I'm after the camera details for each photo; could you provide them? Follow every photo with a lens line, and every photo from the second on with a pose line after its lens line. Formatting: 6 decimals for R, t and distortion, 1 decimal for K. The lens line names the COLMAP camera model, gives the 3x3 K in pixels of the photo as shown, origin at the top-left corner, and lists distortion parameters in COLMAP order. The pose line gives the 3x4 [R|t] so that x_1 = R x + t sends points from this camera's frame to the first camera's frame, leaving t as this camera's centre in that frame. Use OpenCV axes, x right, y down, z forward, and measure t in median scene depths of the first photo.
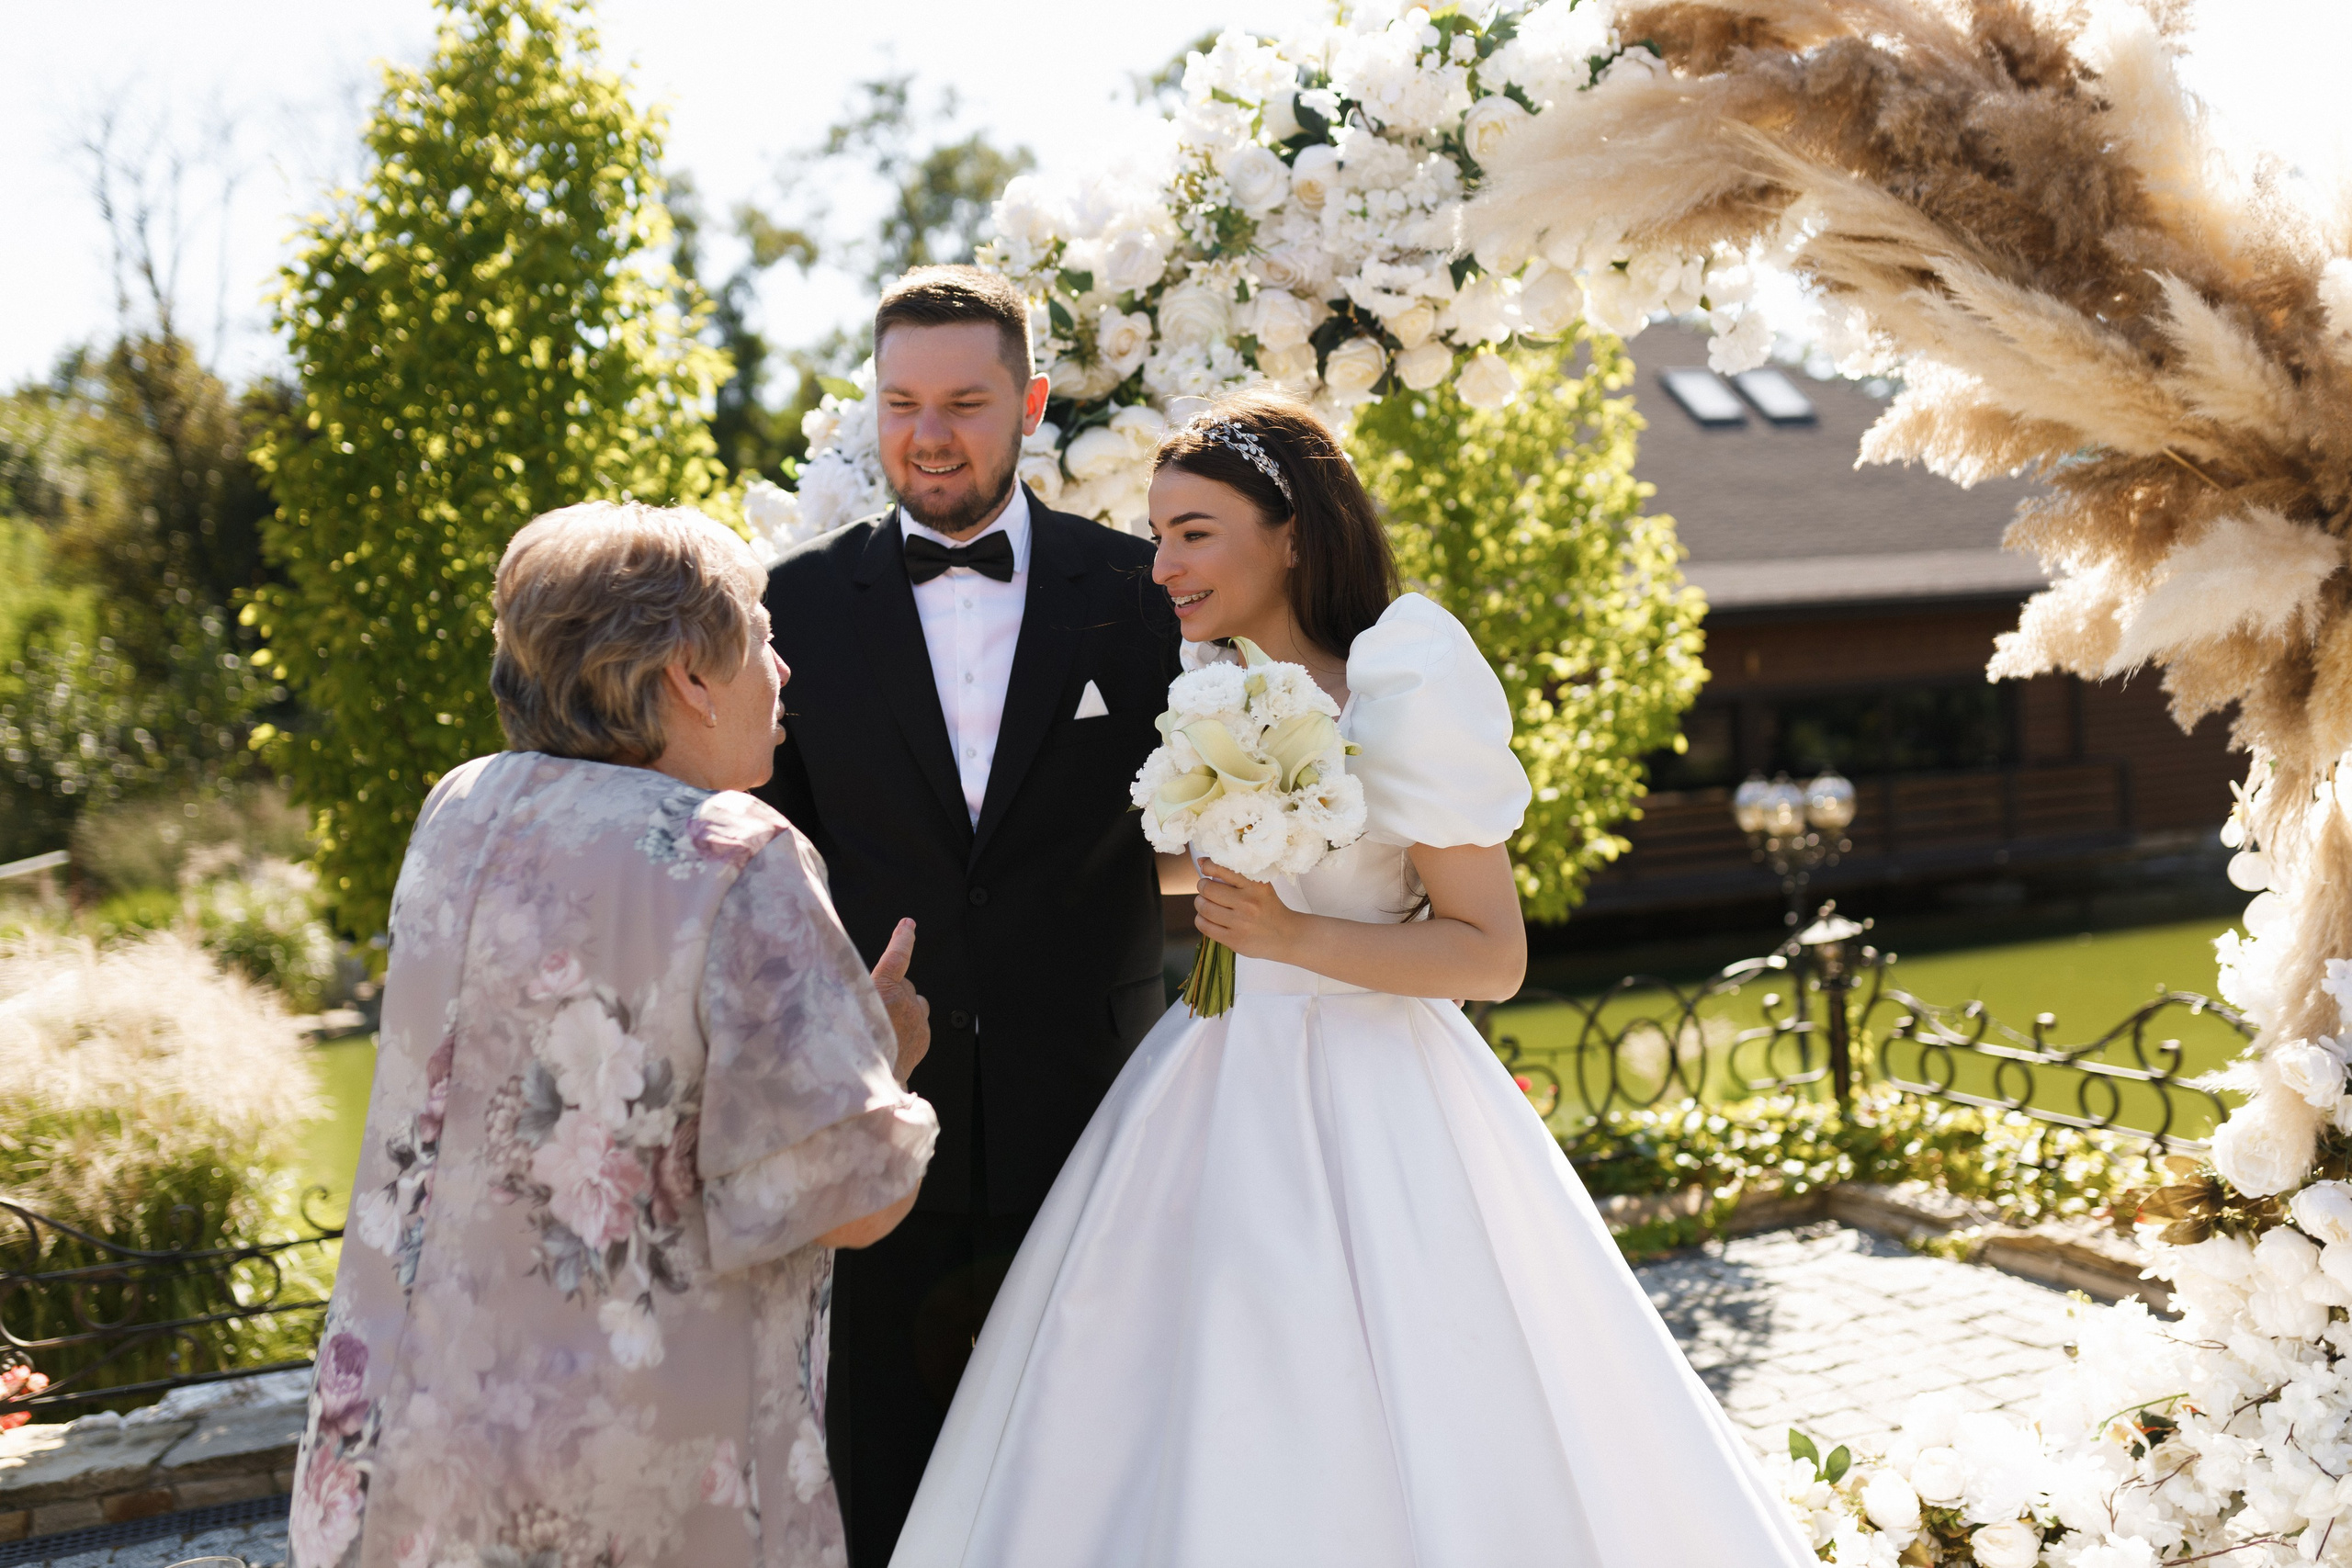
lens RADIAL K [[2225.3, 0, 1176.0], [0, 2225.3, 784.0], [0, 0, 1]] dist [-0.002593, 0.009055]
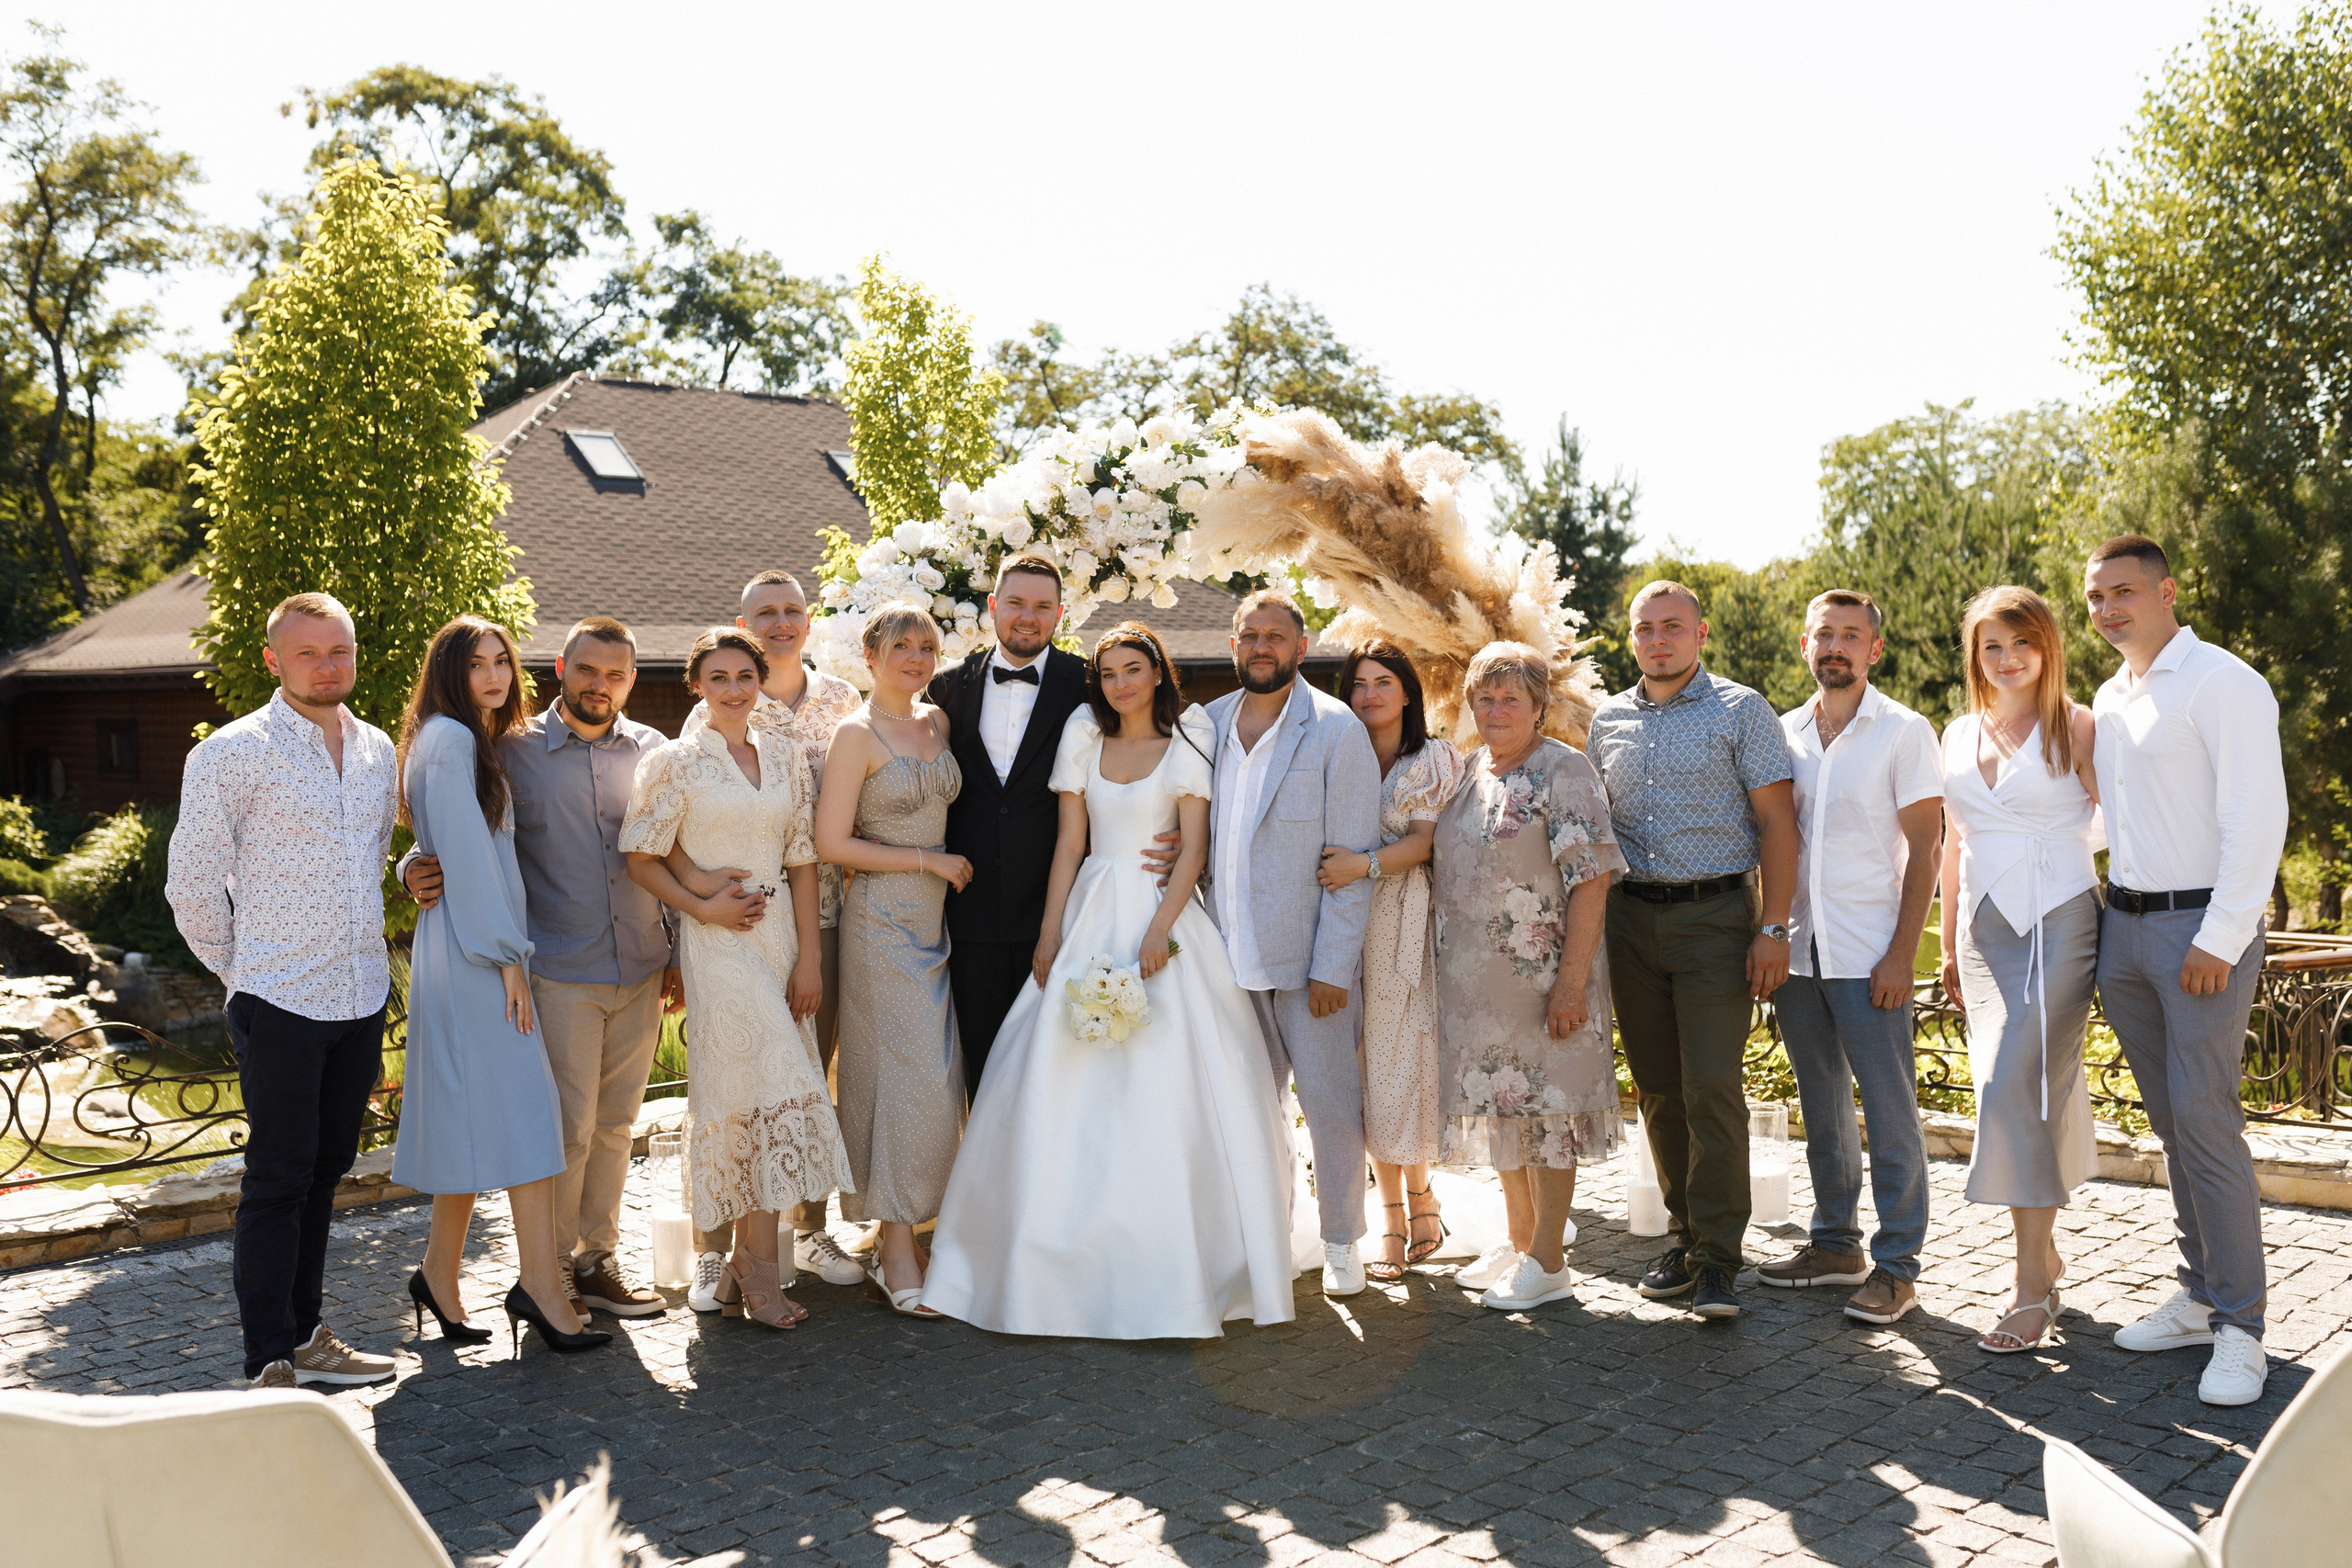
lens RADIAL K [[2244.8, 0, 1175.3], [0, 2244.8, 749.5], [0, 0, 1]] dist [-0.008571, -0.001763]
pose [[0.913596, 0.039335, 0.404717, -0.787174], [-0.025454, 0.998890, -0.039624, 0.060077], [-0.405827, 0.025899, 0.913583, -1.087027]]
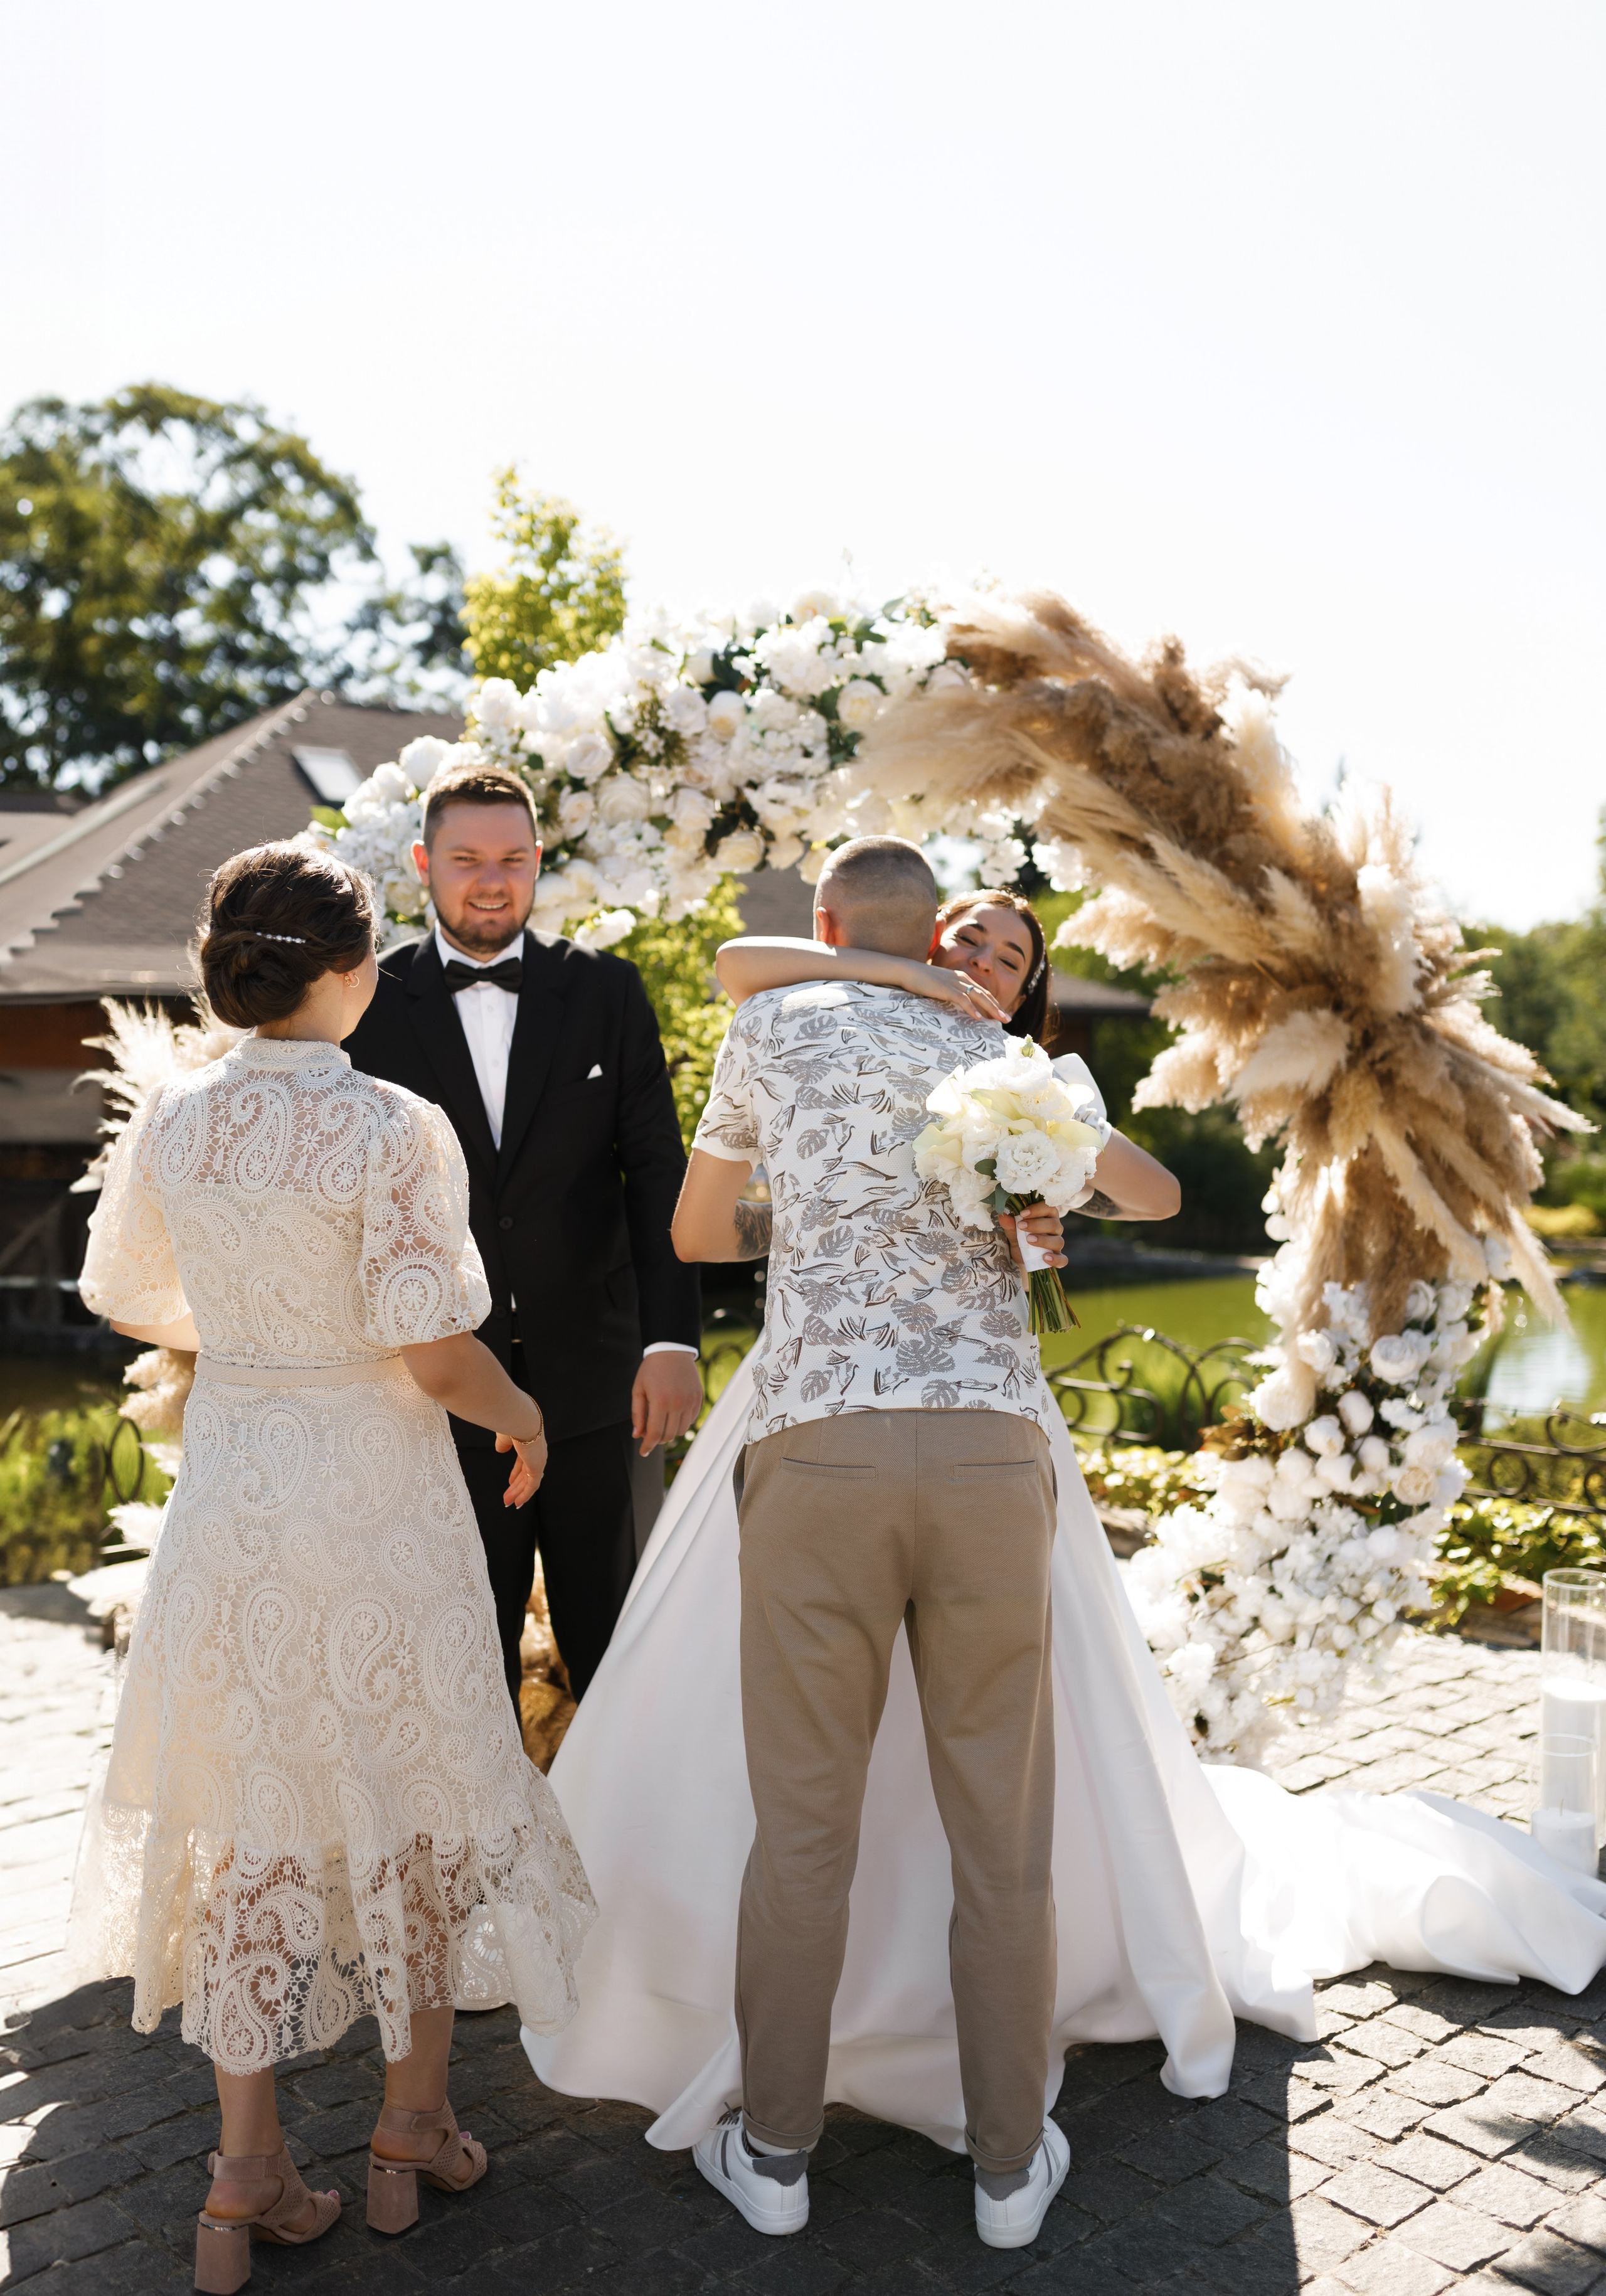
lens RADIAL K [[2173.3, 0, 835.8], [0, 2173.3, 1149.6], [0, 0, 1]] dist [0.000755, -0.002462]
pose [[0.930512, 0.051217, 0.362663, -0.369941], [-0.049727, 0.998672, -0.013448, 0.019594], [-0.362870, -0.005521, 0.931823, -0.324331]]
